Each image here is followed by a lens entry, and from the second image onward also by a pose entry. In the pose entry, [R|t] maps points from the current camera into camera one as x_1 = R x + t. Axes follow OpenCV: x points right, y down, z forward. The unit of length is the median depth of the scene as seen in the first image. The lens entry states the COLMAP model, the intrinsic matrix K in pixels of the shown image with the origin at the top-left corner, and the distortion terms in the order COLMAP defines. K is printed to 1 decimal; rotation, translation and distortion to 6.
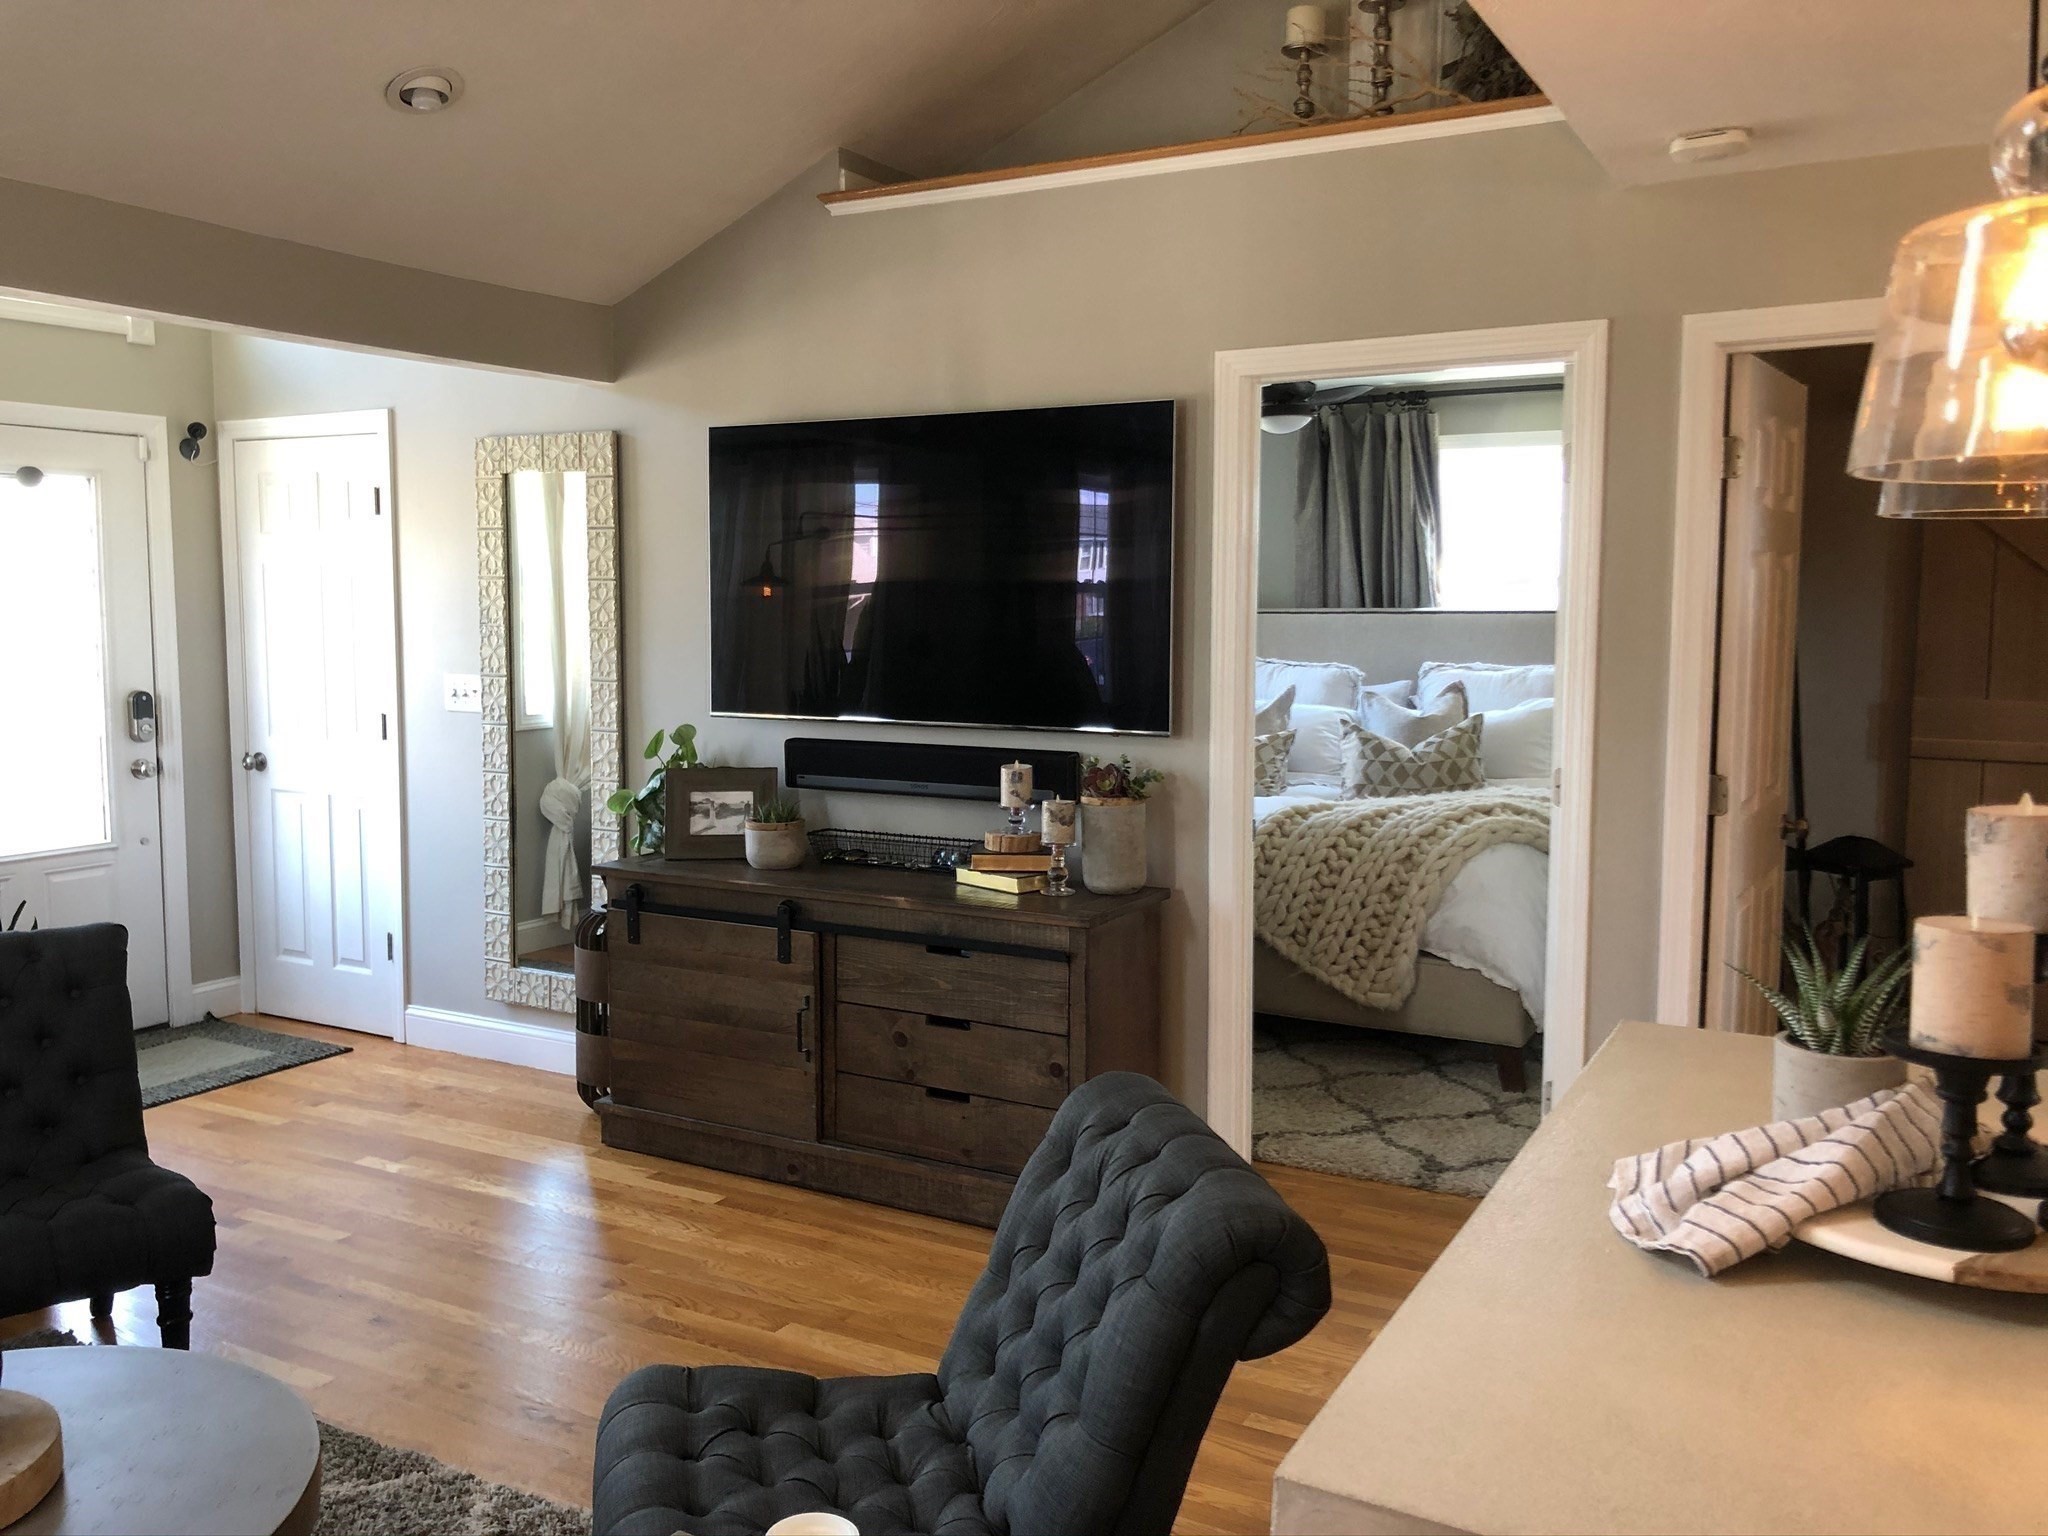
lens RADIAL K [[1672.9, 0, 1024.0], [0, 1672.9, 768.0], [0, 0, 1]] dist [0.003450, 0.000299]
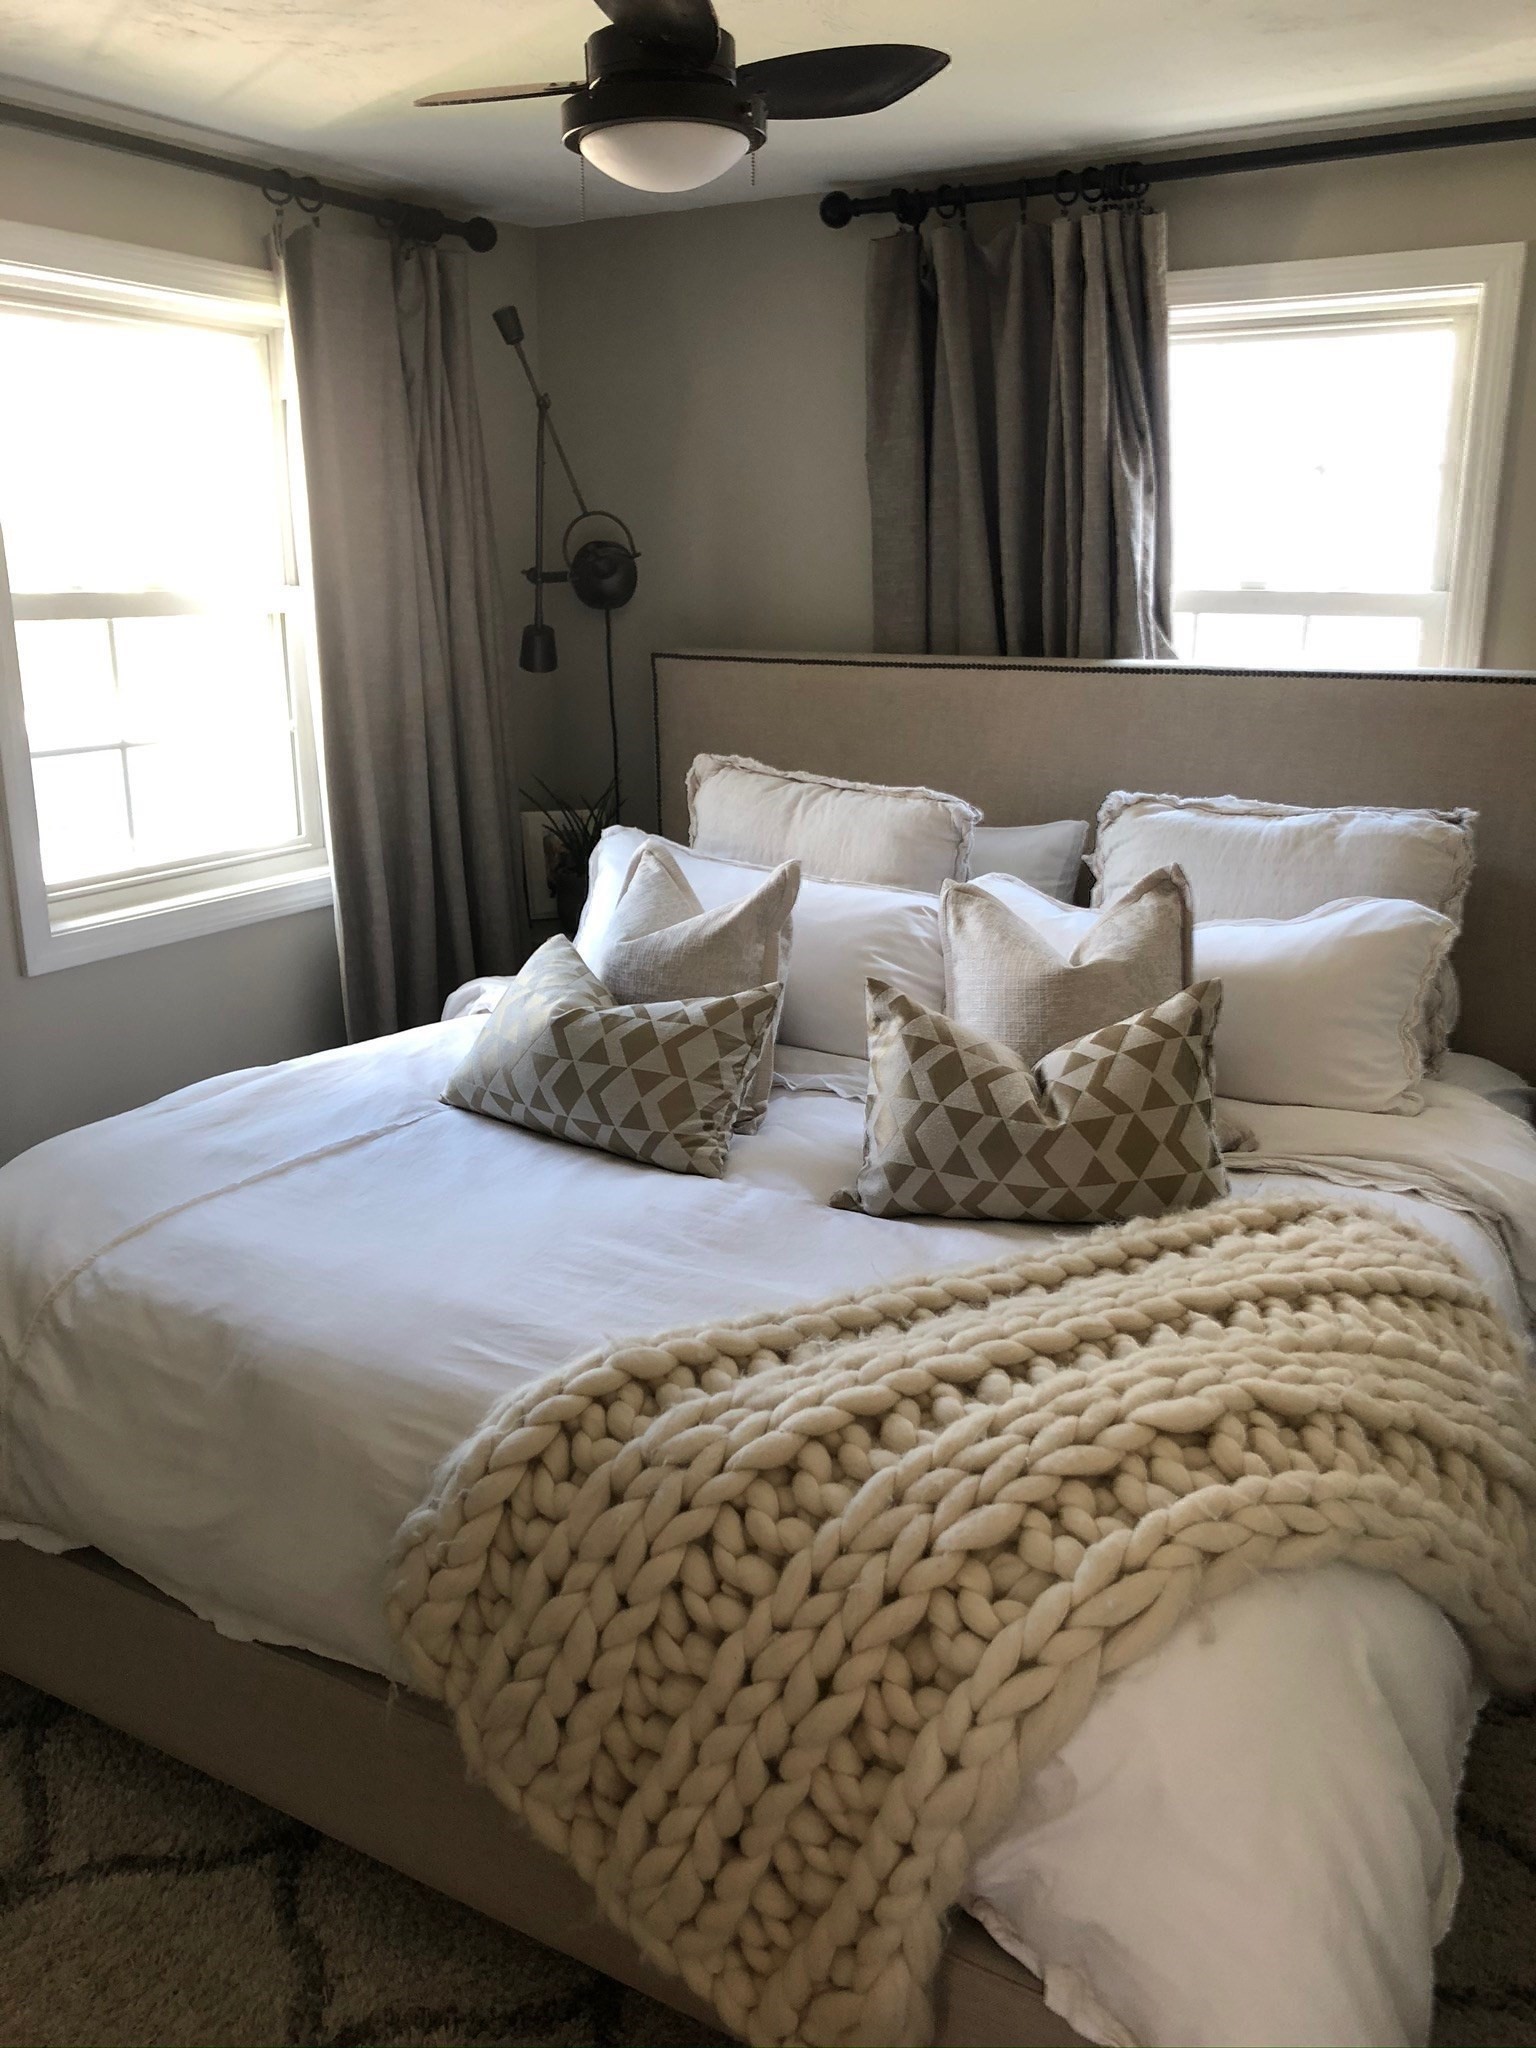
lens RADIAL K [[1692.9, 0, 768.0], [0, 1692.9, 1024.0], [0, 0, 1]] dist [0.094186, -0.201841]
pose [[0.999872, 0.000571, -0.015970, 0.176898], [0.002094, 0.986061, 0.166372, -0.090192], [0.015843, -0.166385, 0.985934, 0.611563]]
